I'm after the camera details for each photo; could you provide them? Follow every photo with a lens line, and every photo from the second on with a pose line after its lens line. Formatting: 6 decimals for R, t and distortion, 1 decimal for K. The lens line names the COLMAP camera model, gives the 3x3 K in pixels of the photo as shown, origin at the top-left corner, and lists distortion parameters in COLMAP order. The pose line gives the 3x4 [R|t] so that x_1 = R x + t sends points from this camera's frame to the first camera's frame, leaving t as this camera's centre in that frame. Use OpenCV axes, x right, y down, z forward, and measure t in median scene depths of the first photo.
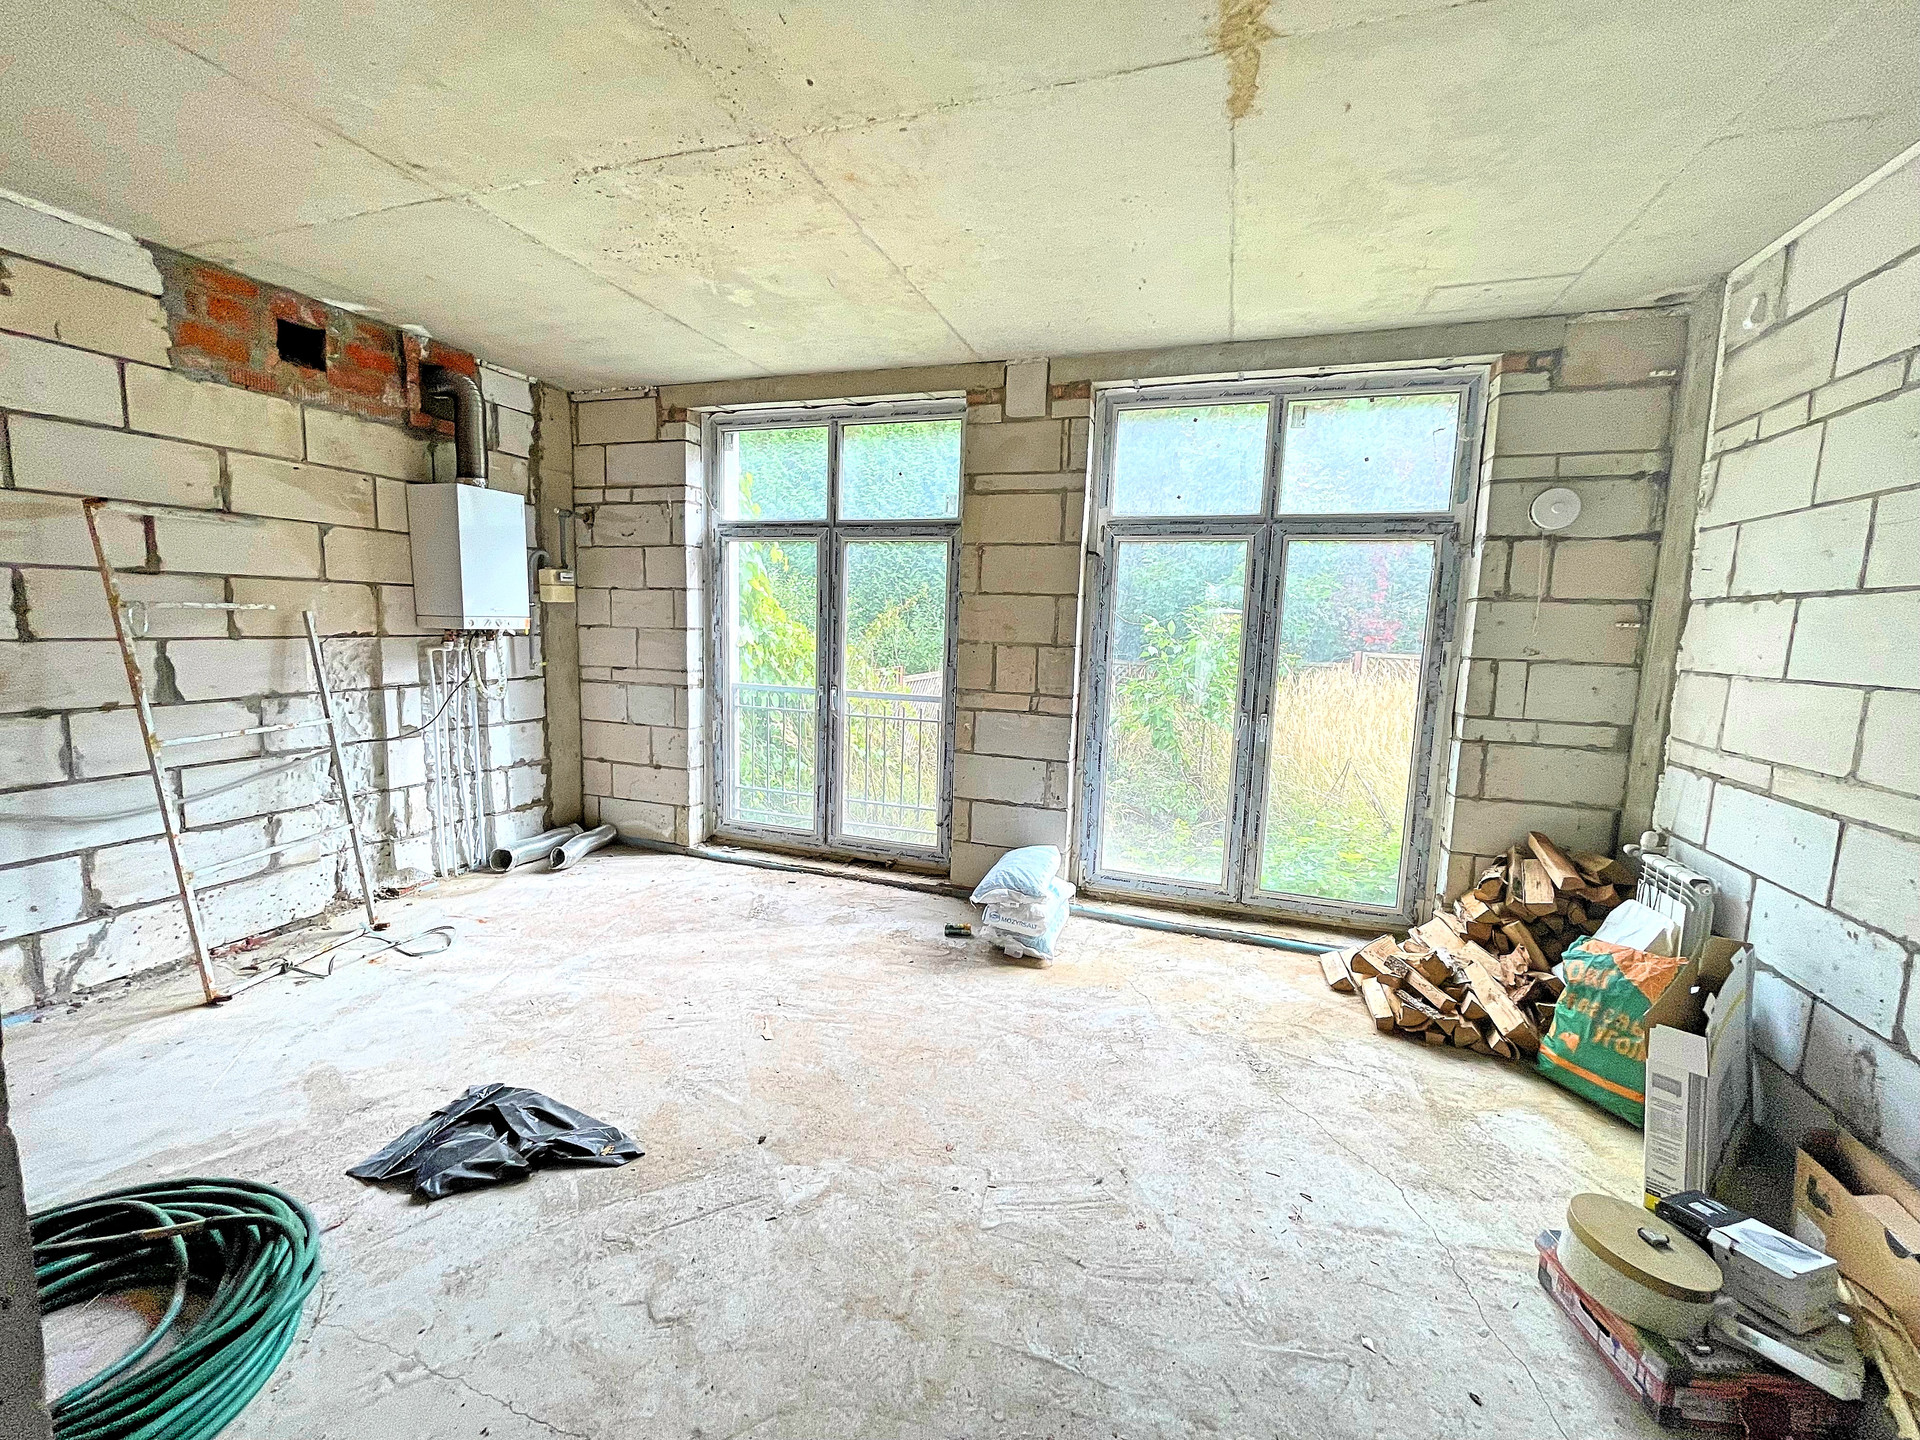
lens RADIAL K [[777.5, 0, 956.7], [0, 777.5, 714.4], [0, 0, 1]] dist [-0.001979, 0.000071]
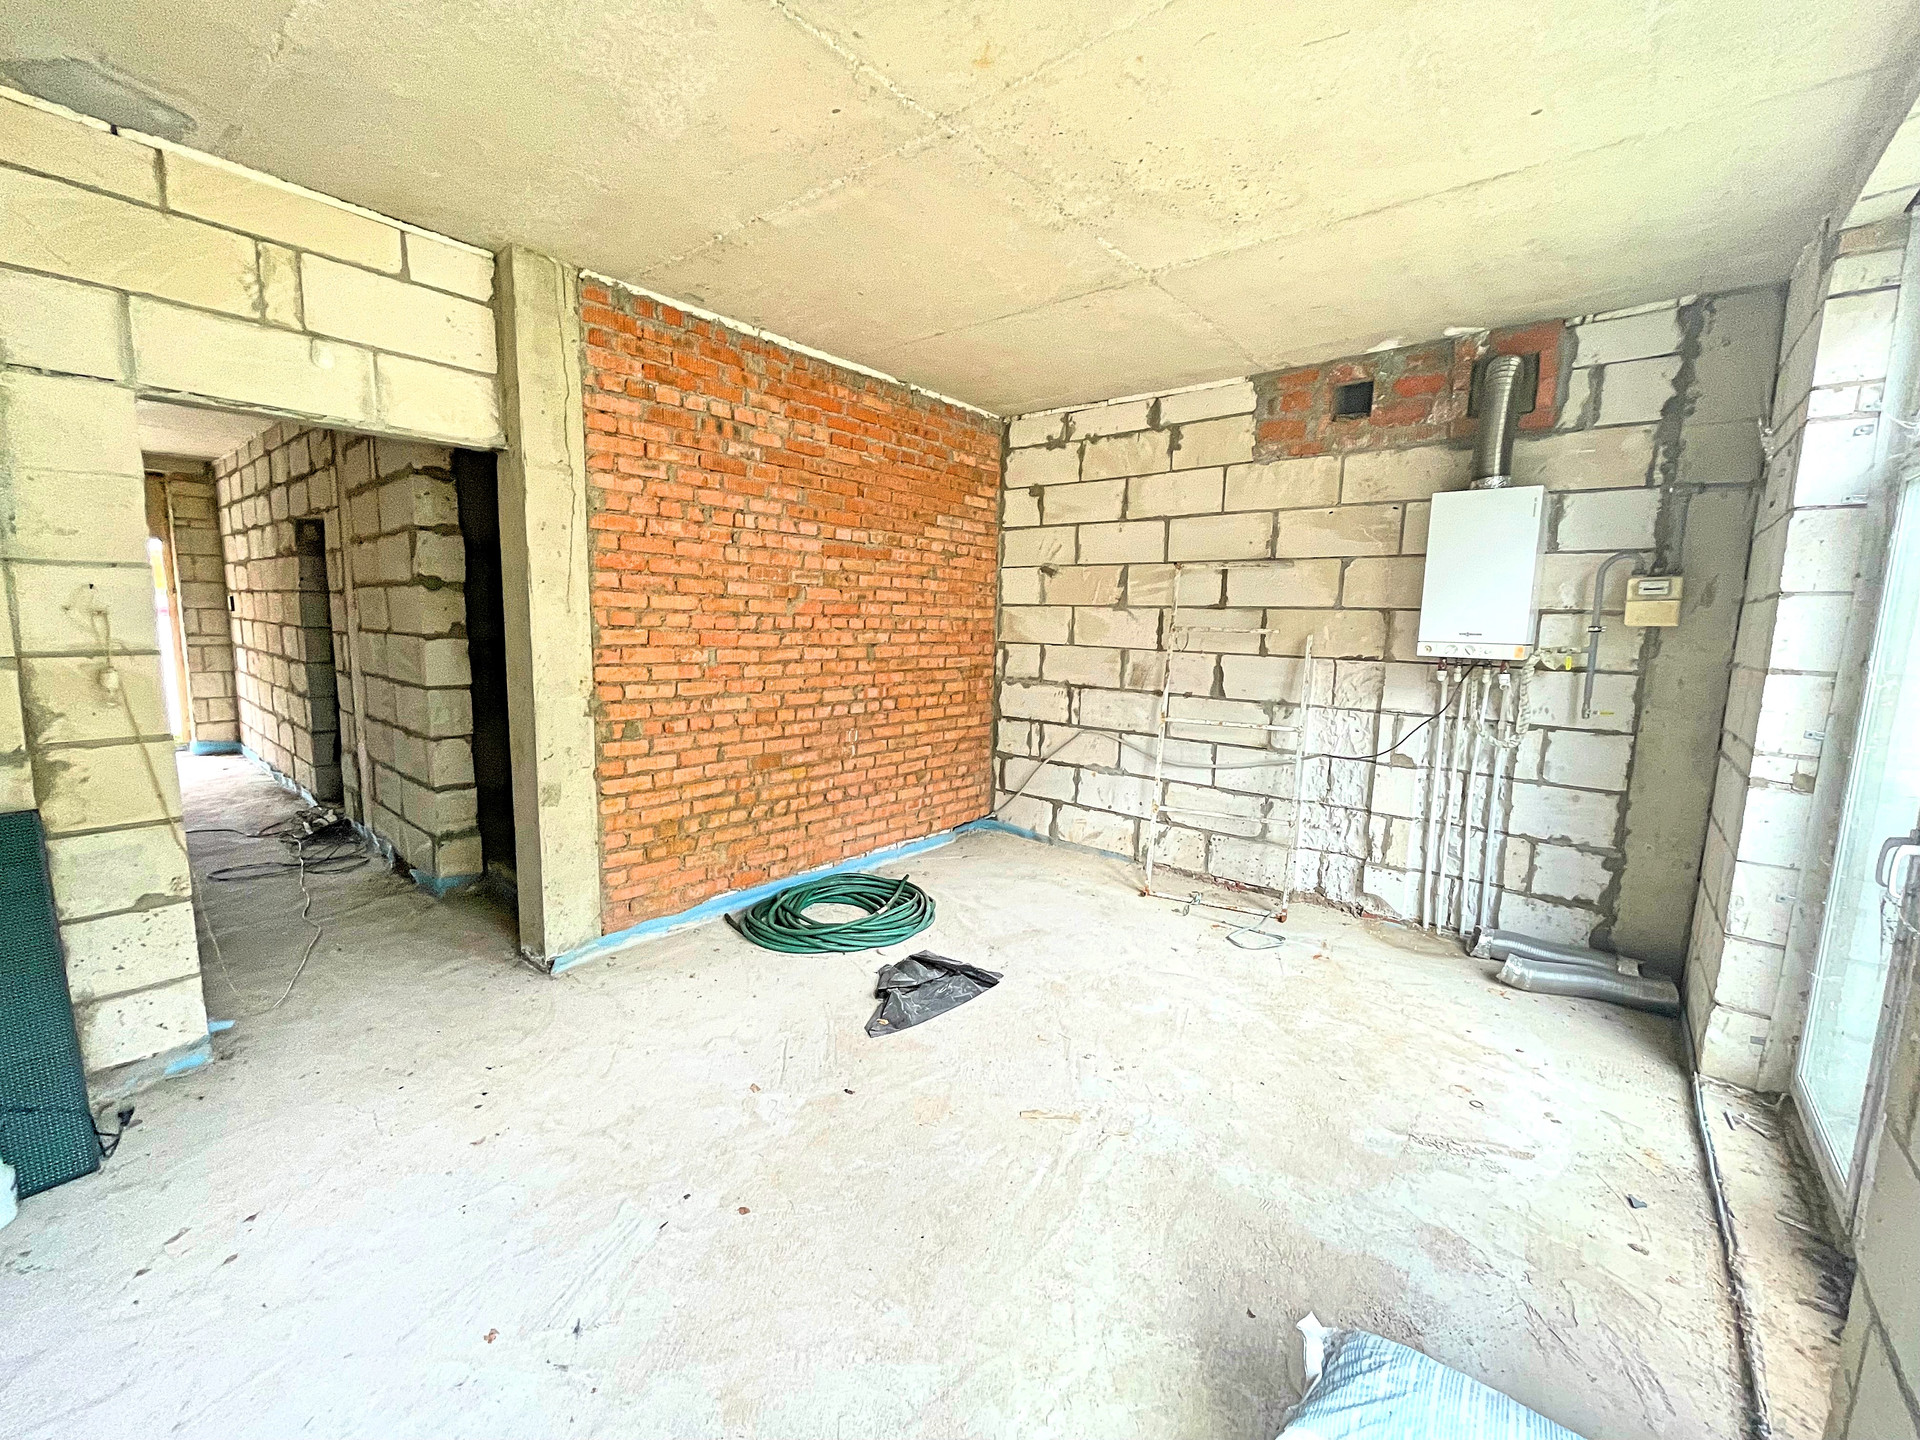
lens RADIAL K [[777.5, 0, 956.7], [0, 777.5, 714.4], [0, 0, 1]] dist [-0.001979, 0.000071]
pose [[-0.358145, 0.080135, -0.930221, 0.442437], [-0.146242, 0.979198, 0.140659, -0.102189], [0.922142, 0.186414, -0.338976, 0.920385]]
